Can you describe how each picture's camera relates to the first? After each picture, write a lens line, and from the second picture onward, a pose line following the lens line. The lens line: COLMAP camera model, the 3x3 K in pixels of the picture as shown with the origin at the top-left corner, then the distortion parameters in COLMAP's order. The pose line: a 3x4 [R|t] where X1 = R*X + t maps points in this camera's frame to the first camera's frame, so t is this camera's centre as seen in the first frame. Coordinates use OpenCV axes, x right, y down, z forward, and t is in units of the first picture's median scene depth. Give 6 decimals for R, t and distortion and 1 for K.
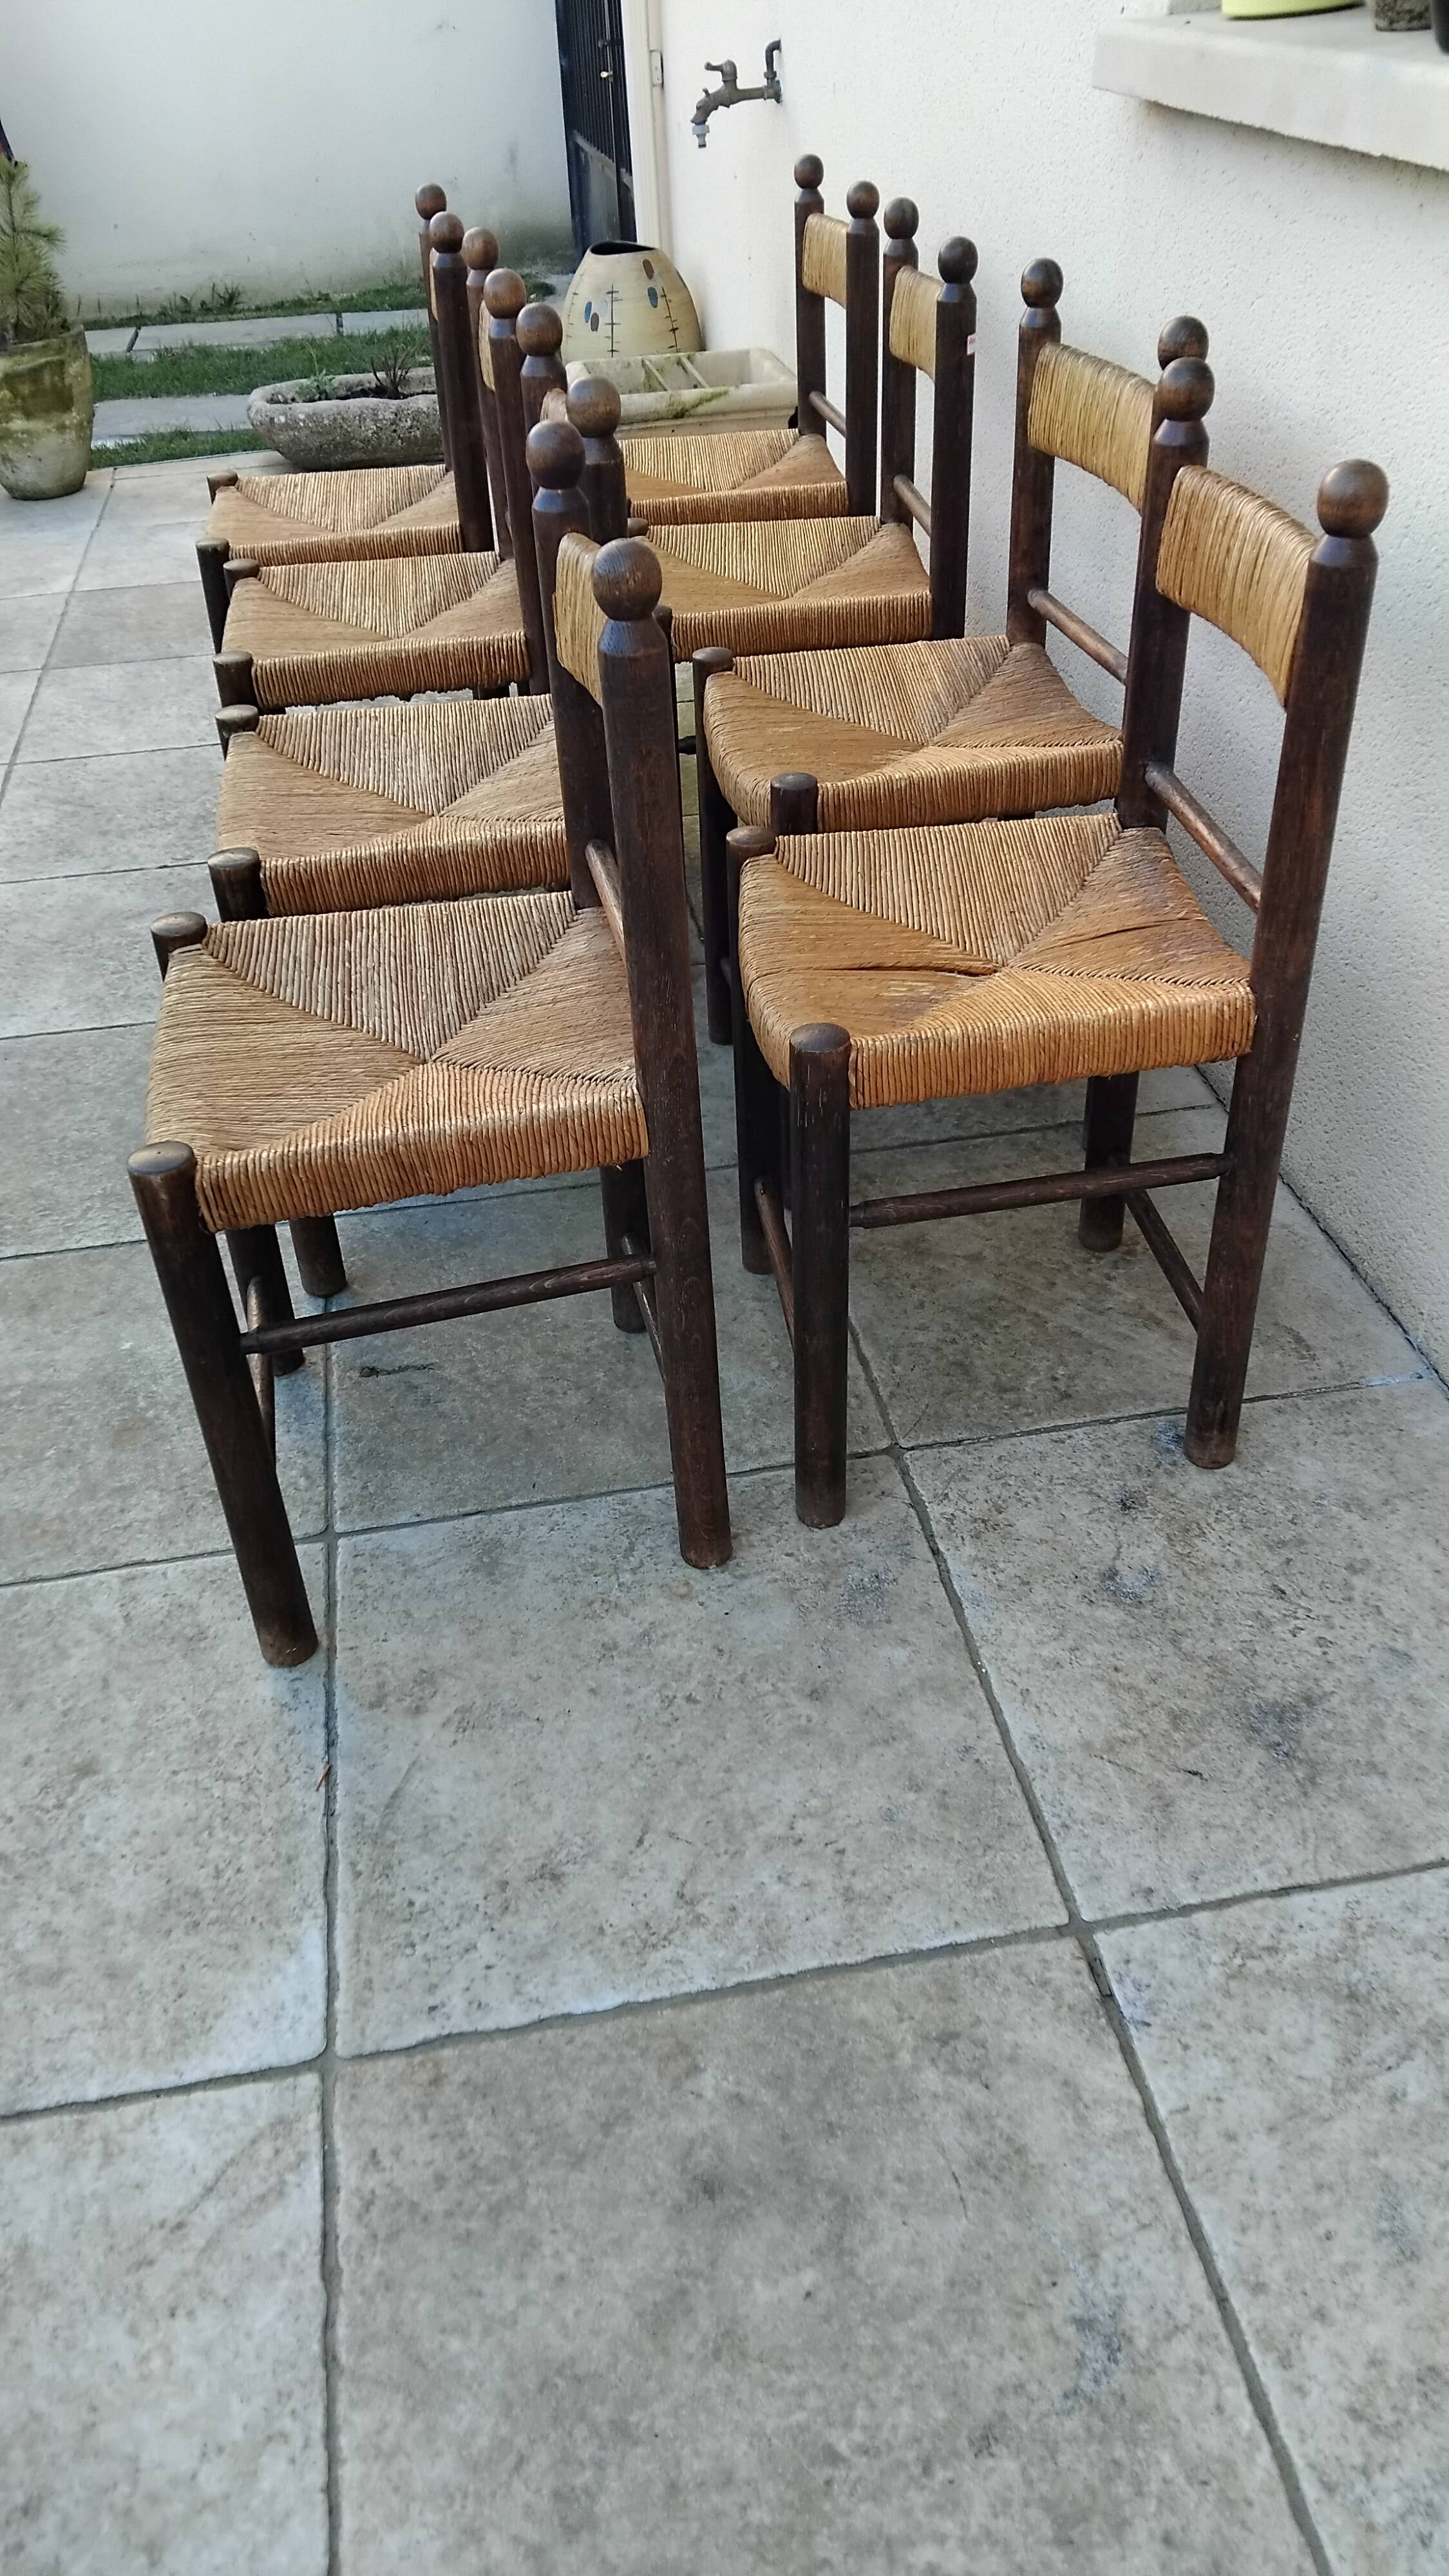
lens RADIAL K [[1896.0, 0, 731.1], [0, 1896.0, 1313.4], [0, 0, 1]] dist [0.078854, -0.139736]
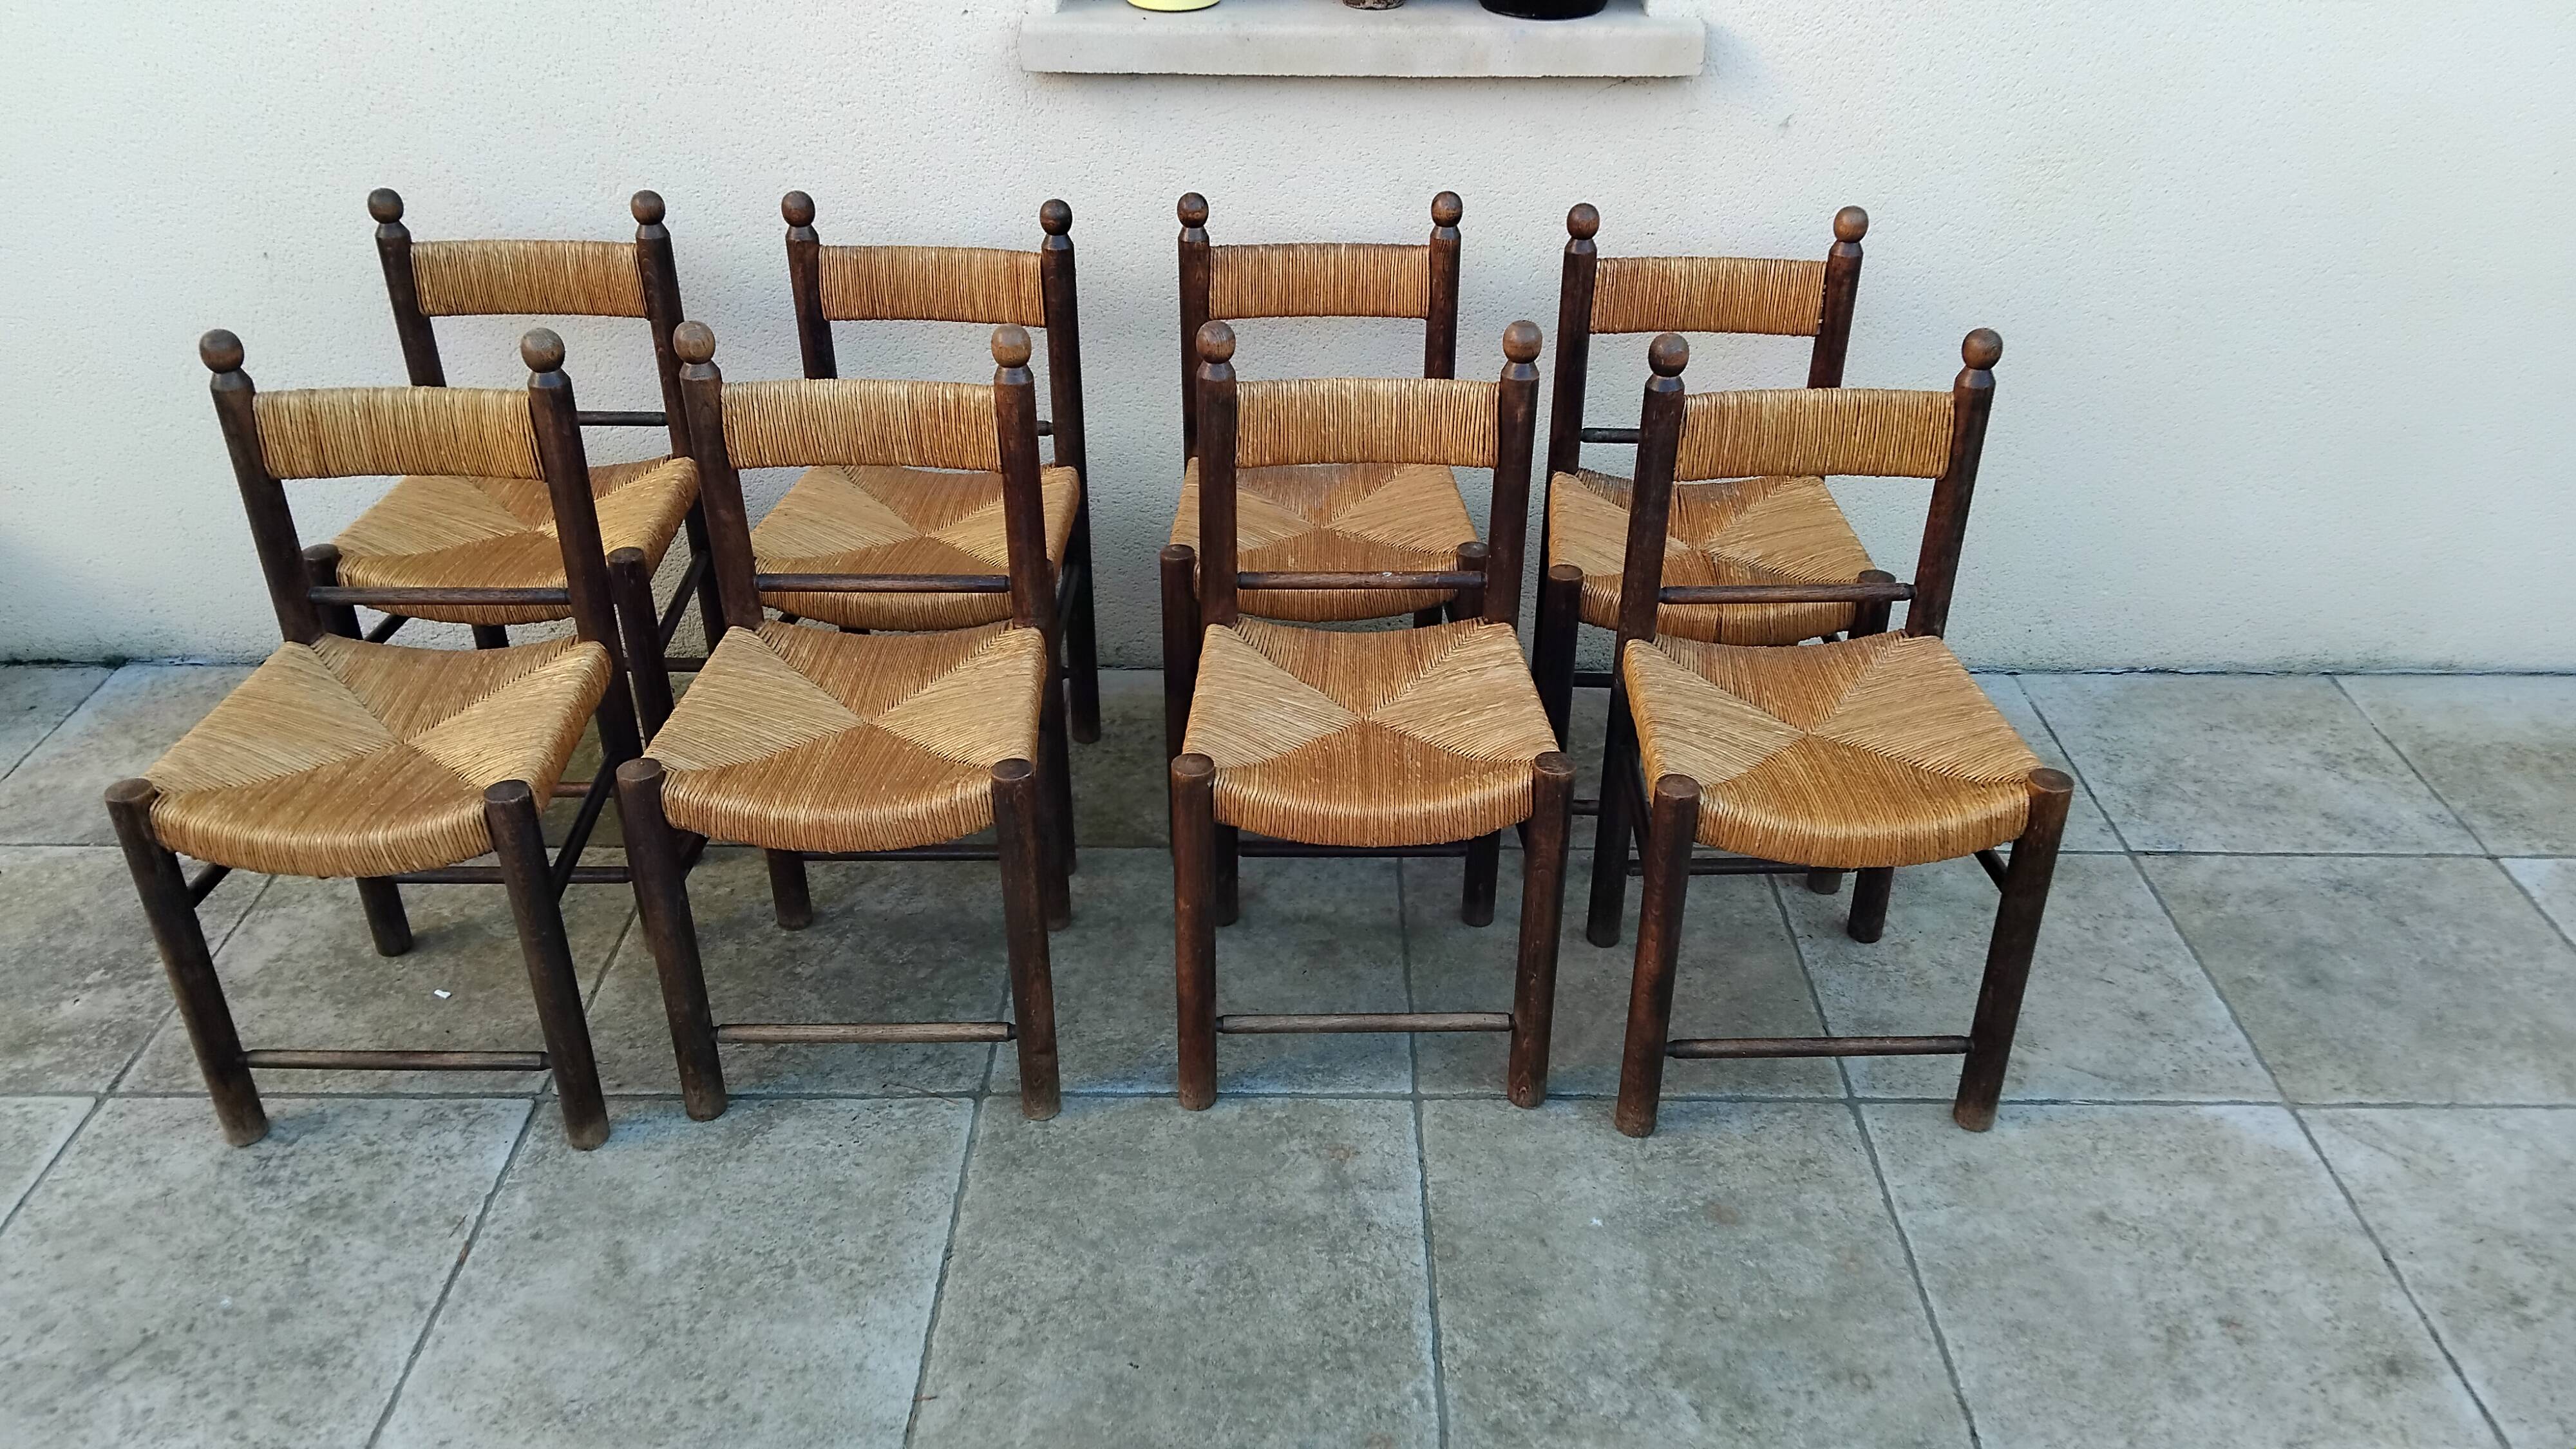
lens RADIAL K [[1896.0, 0, 1309.2], [0, 1896.0, 726.4], [0, 0, 1]] dist [0.078854, -0.139736]
pose [[0.172424, -0.477747, 0.861410, -1.532084], [0.574815, 0.758966, 0.305873, -0.837239], [-0.799911, 0.442412, 0.405480, 0.746543]]
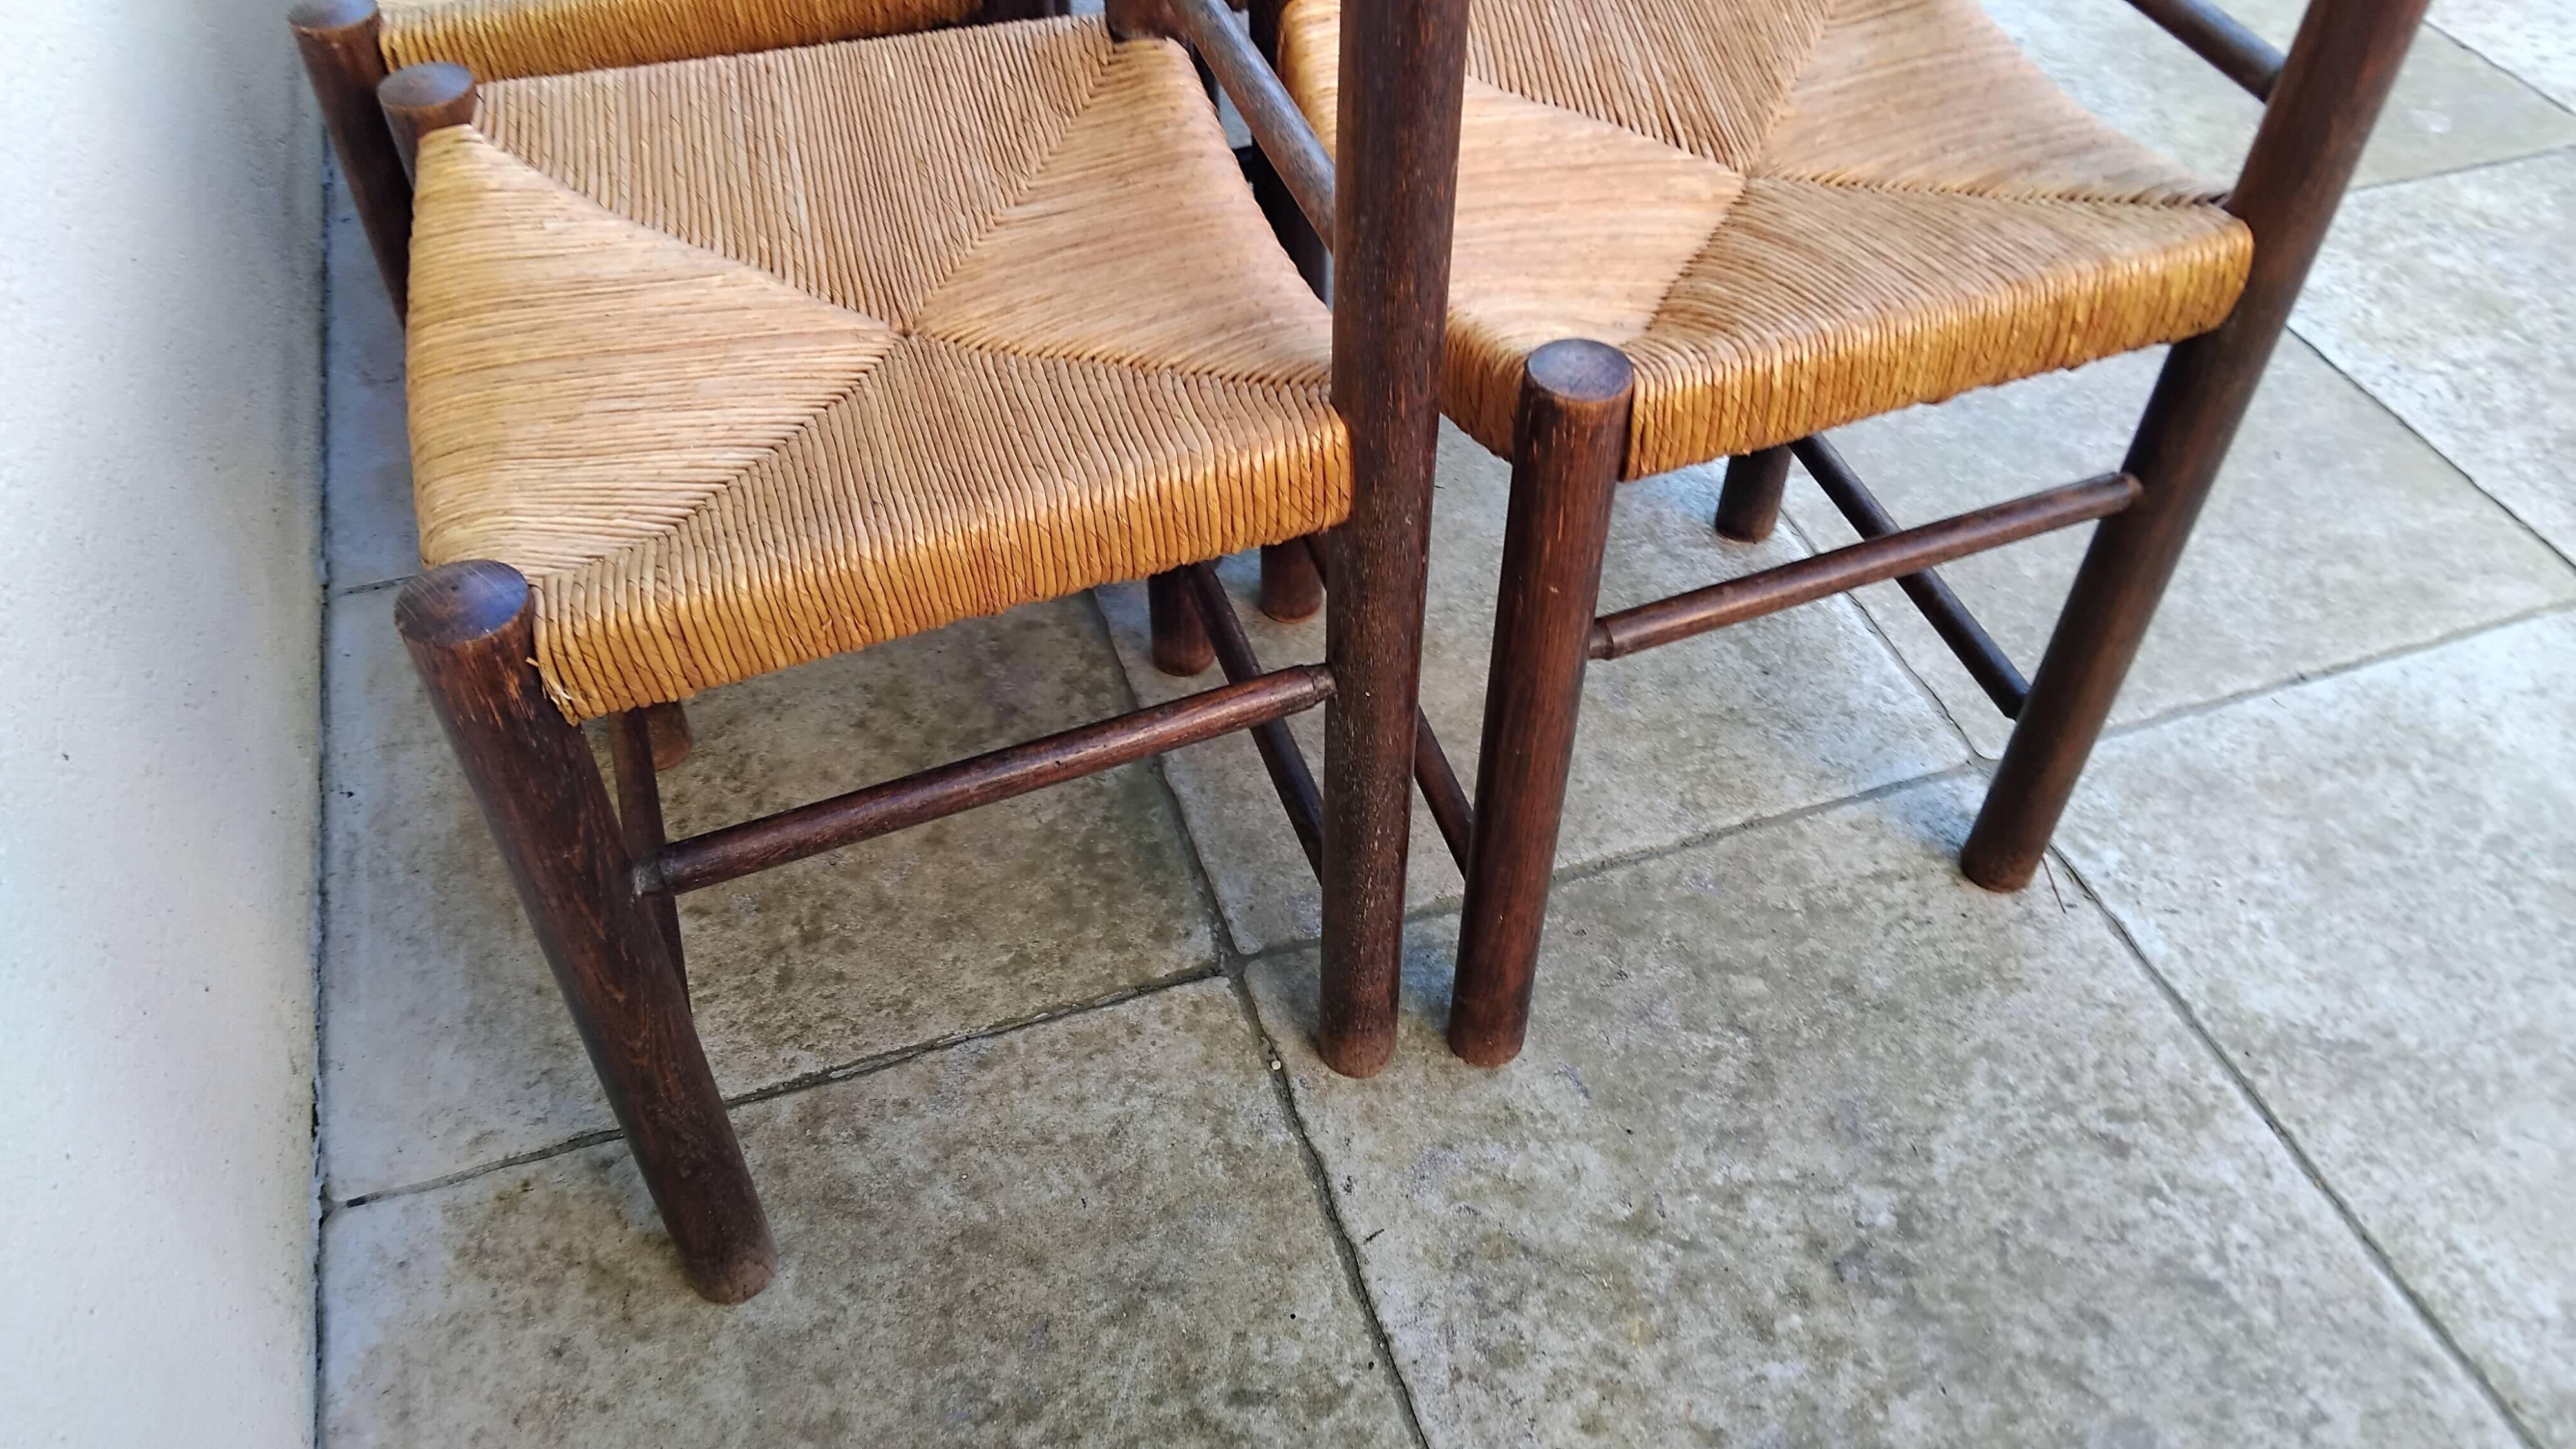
lens RADIAL K [[1896.0, 0, 1280.7], [0, 1896.0, 726.3], [0, 0, 1]] dist [0.078854, -0.139736]
pose [[-0.988514, 0.128284, -0.079898, 0.011516], [-0.063268, 0.128849, 0.989644, -1.127355], [0.137251, 0.983332, -0.119252, 1.774350]]
